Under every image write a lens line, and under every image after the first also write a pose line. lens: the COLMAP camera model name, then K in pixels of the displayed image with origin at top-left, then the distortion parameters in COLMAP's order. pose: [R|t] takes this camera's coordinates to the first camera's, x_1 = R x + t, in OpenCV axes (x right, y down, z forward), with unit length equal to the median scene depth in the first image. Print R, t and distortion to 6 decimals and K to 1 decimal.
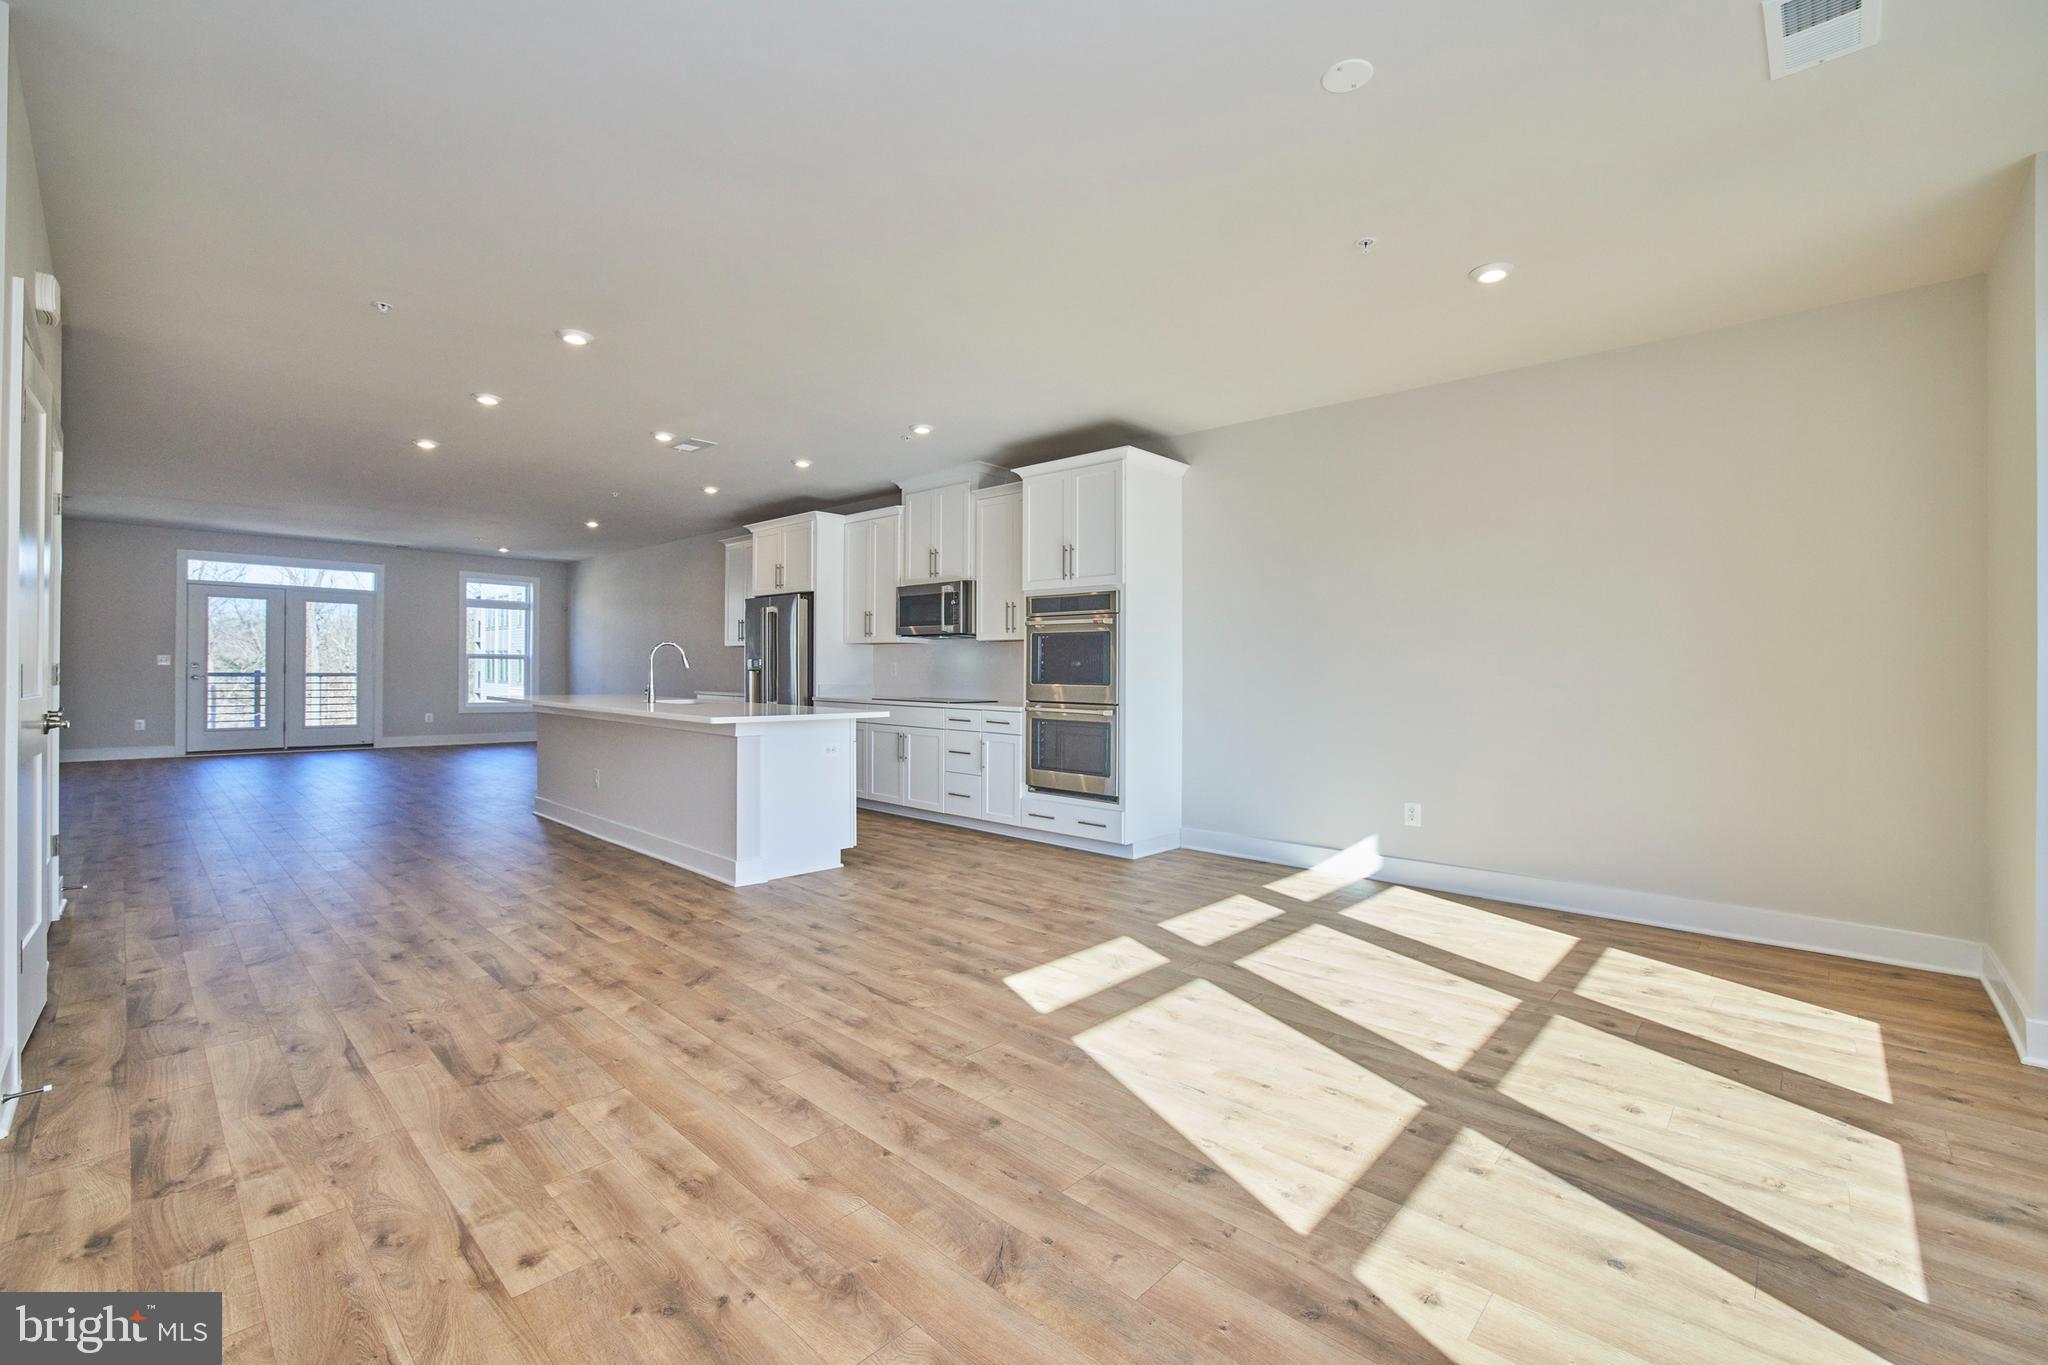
lens RADIAL K [[880.1, 0, 1013.8], [0, 880.1, 668.8], [0, 0, 1]] dist [-0.047722, 0.018531]
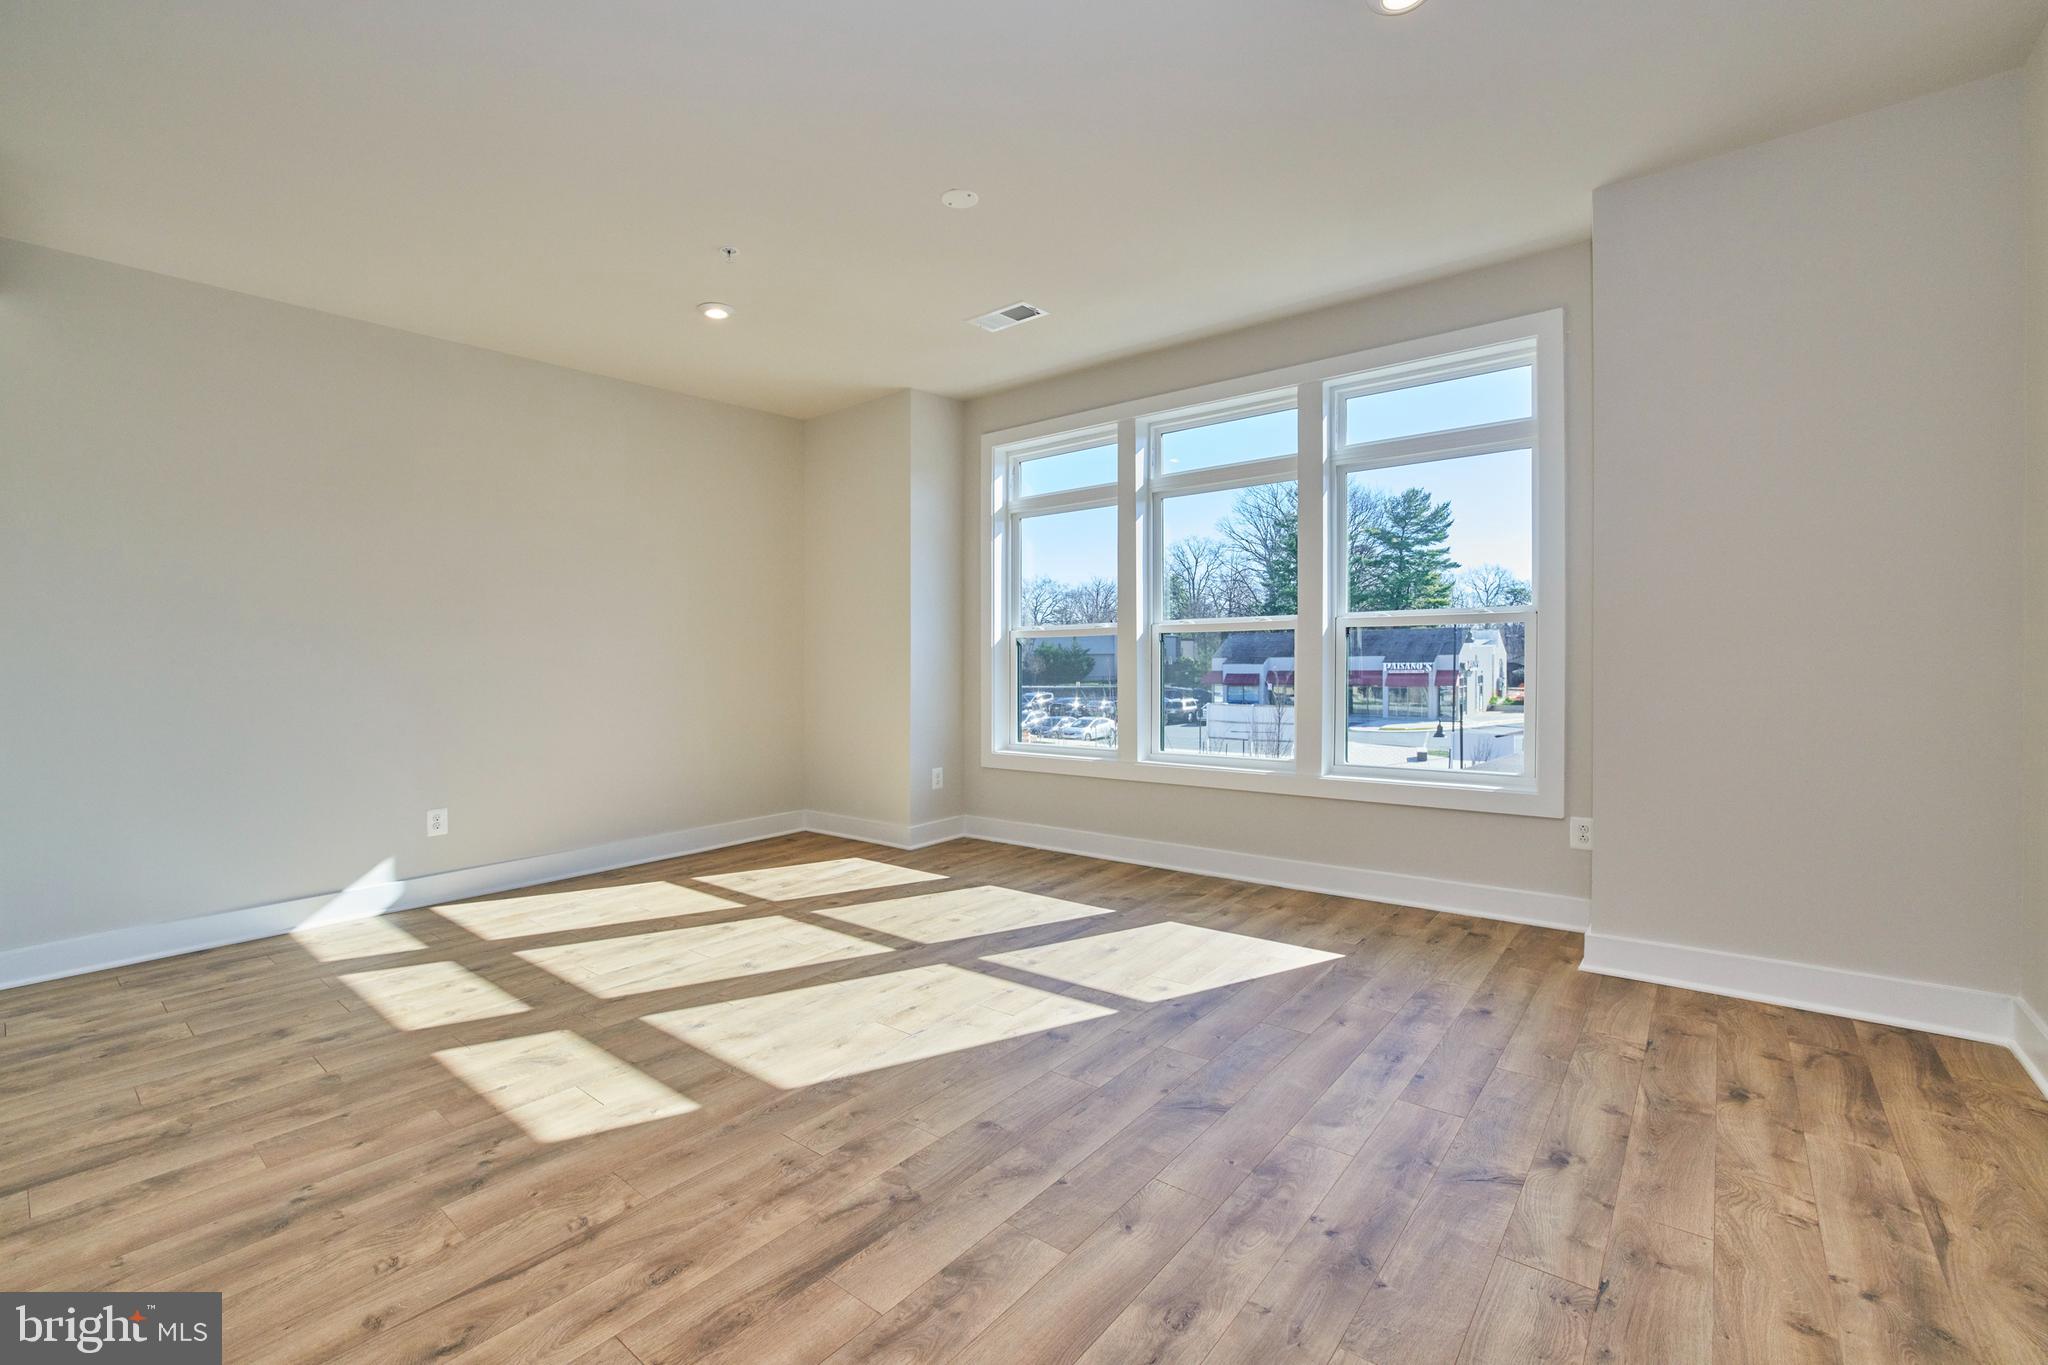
lens RADIAL K [[880.1, 0, 1013.8], [0, 880.1, 668.8], [0, 0, 1]] dist [-0.047722, 0.018531]
pose [[-0.071457, -0.023442, 0.997168, -0.718291], [0.013053, 0.999616, 0.024435, -0.001976], [-0.997358, 0.014763, -0.071123, 0.766577]]
